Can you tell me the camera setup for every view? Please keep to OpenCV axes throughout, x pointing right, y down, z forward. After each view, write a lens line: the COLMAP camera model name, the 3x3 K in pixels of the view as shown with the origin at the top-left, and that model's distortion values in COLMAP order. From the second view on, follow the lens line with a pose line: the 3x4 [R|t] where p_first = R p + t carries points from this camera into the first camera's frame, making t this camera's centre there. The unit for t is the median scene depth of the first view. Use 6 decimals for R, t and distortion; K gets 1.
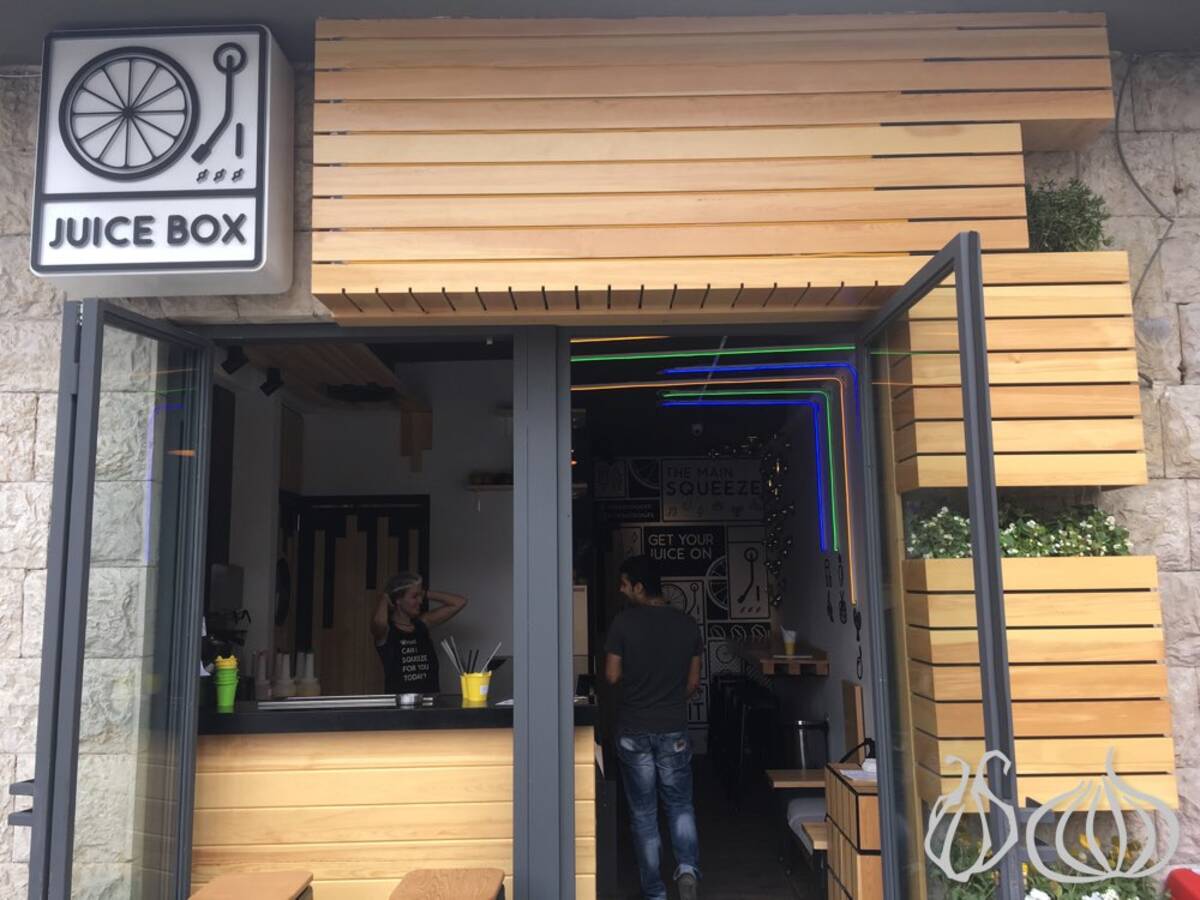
lens RADIAL K [[1020.1, 0, 597.5], [0, 1020.1, 434.6], [0, 0, 1]] dist [0.081258, -0.117568]
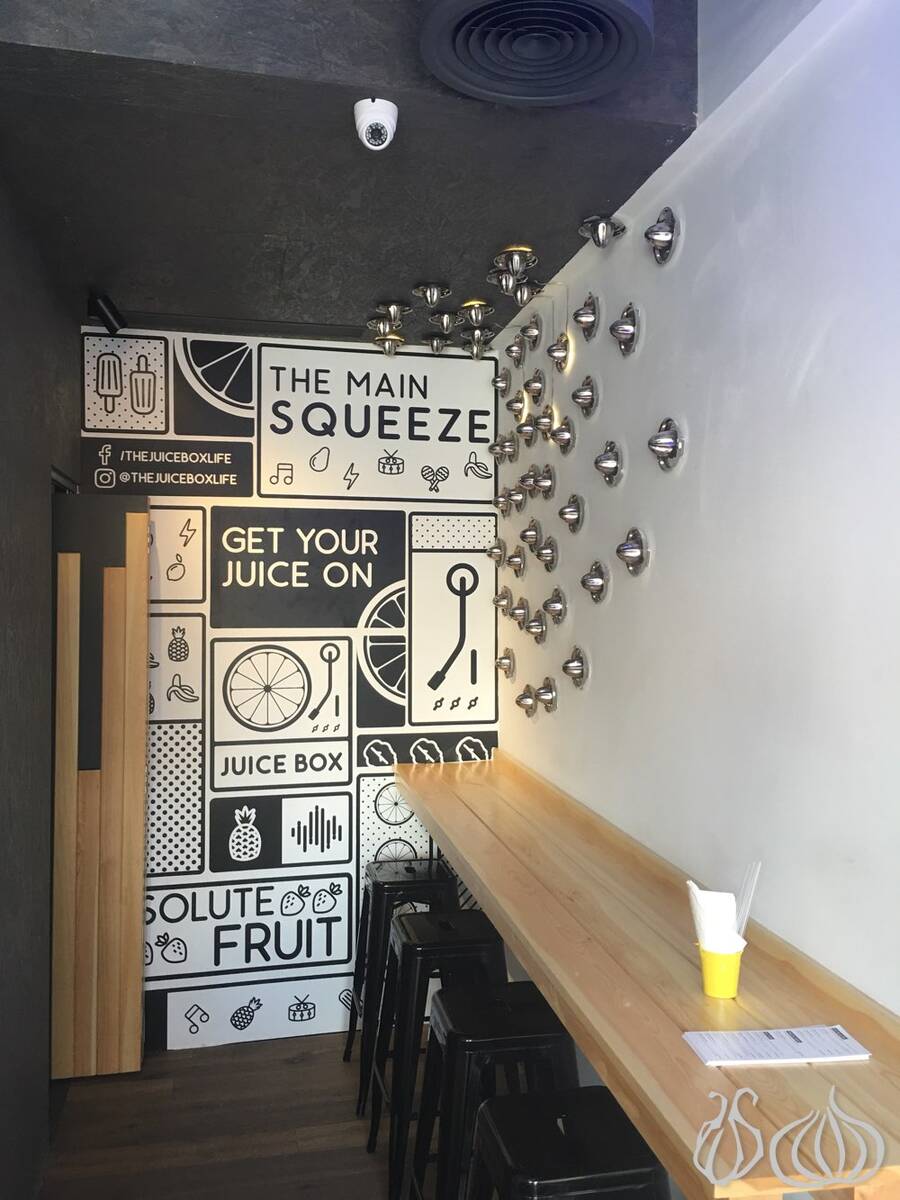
lens RADIAL K [[1020.1, 0, 453.6], [0, 1020.1, 582.4], [0, 0, 1]] dist [0.081258, -0.117568]
pose [[0.973414, 0.018583, 0.228297, 0.132775], [-0.049105, 0.990460, 0.128751, 0.176805], [-0.223726, -0.136539, 0.965041, 1.637080]]
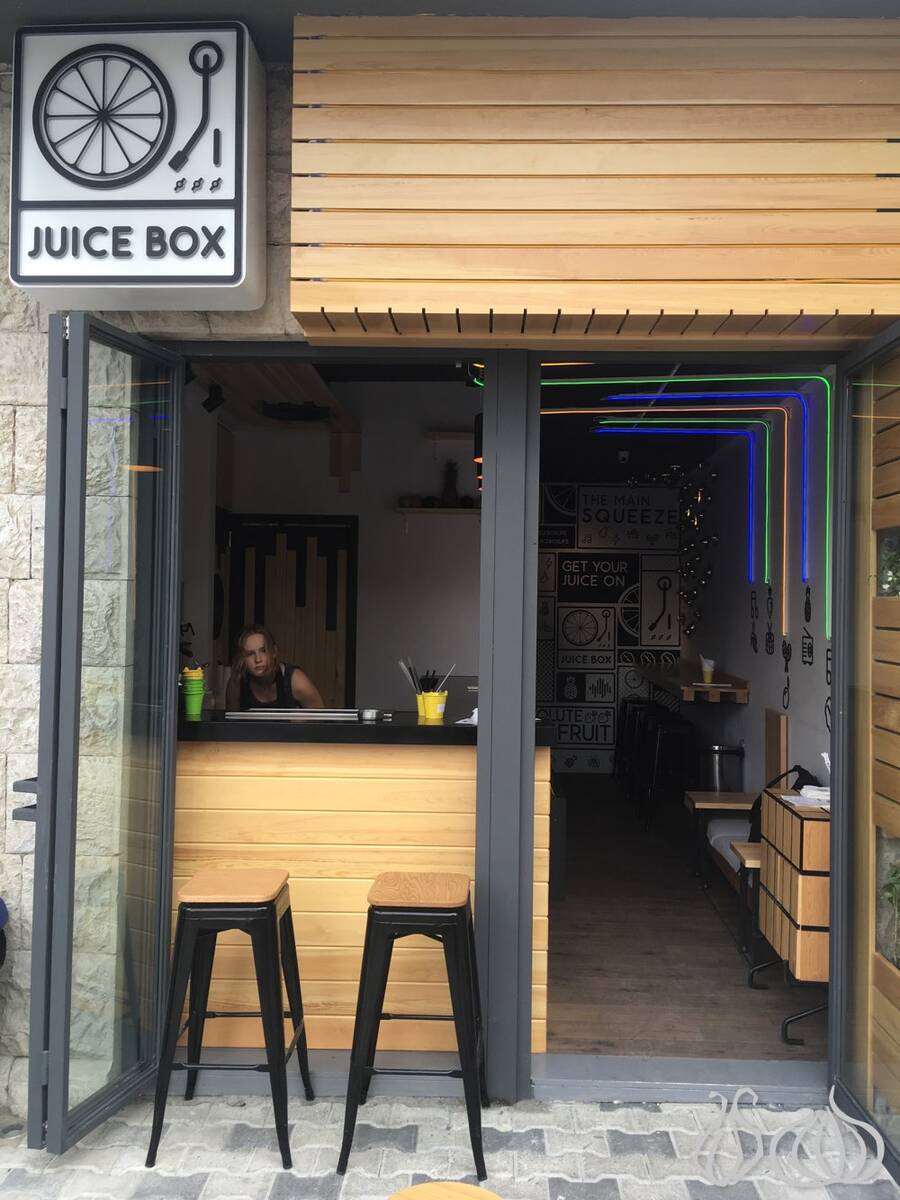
lens RADIAL K [[1020.1, 0, 453.6], [0, 1020.1, 582.4], [0, 0, 1]] dist [0.081258, -0.117568]
pose [[0.999176, 0.029459, -0.027930, -0.080455], [-0.025822, 0.992112, 0.122664, -0.003947], [0.031323, -0.121841, 0.992055, -0.005718]]
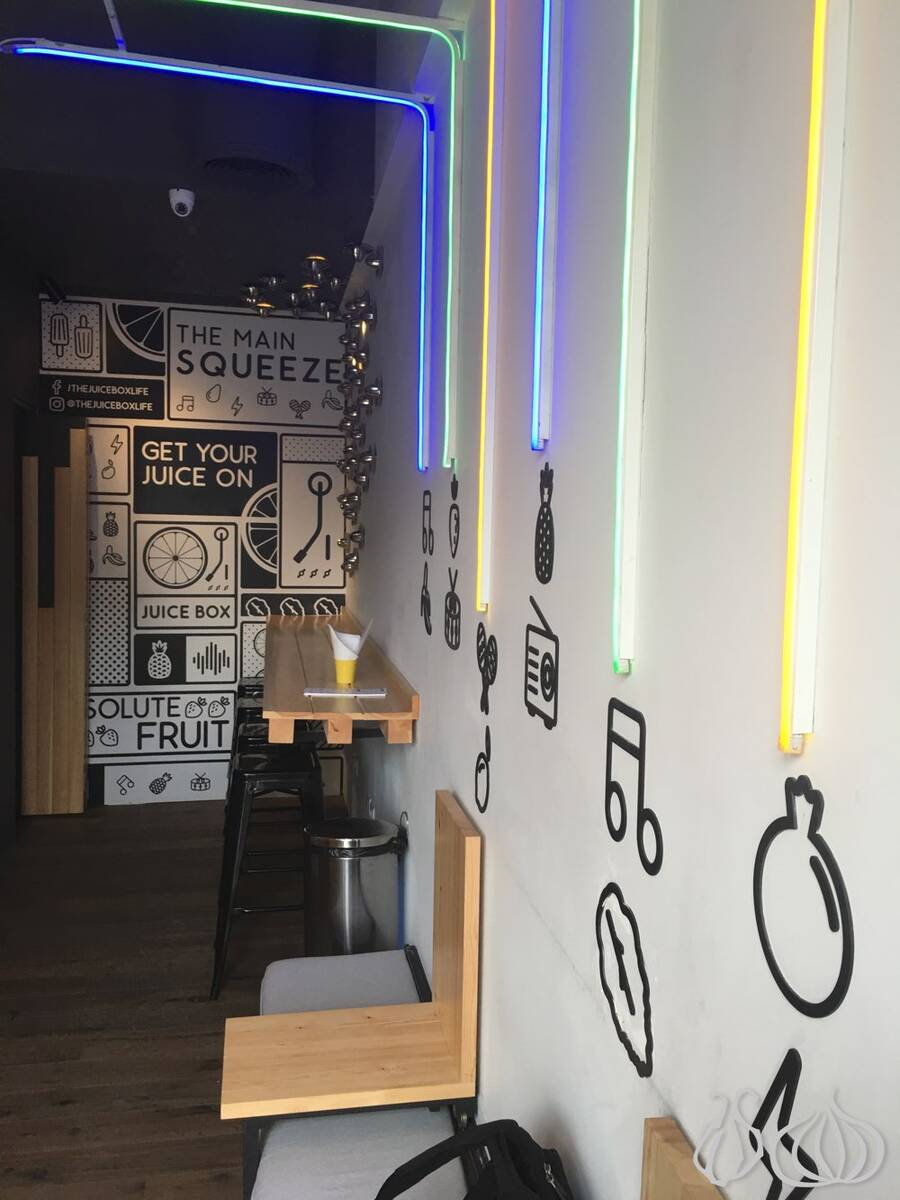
lens RADIAL K [[1020.1, 0, 453.6], [0, 1020.1, 582.4], [0, 0, 1]] dist [0.081258, -0.117568]
pose [[0.975696, 0.023456, 0.217871, 0.274265], [-0.067162, 0.978413, 0.195439, 0.144743], [-0.208584, -0.205322, 0.956209, 1.118757]]
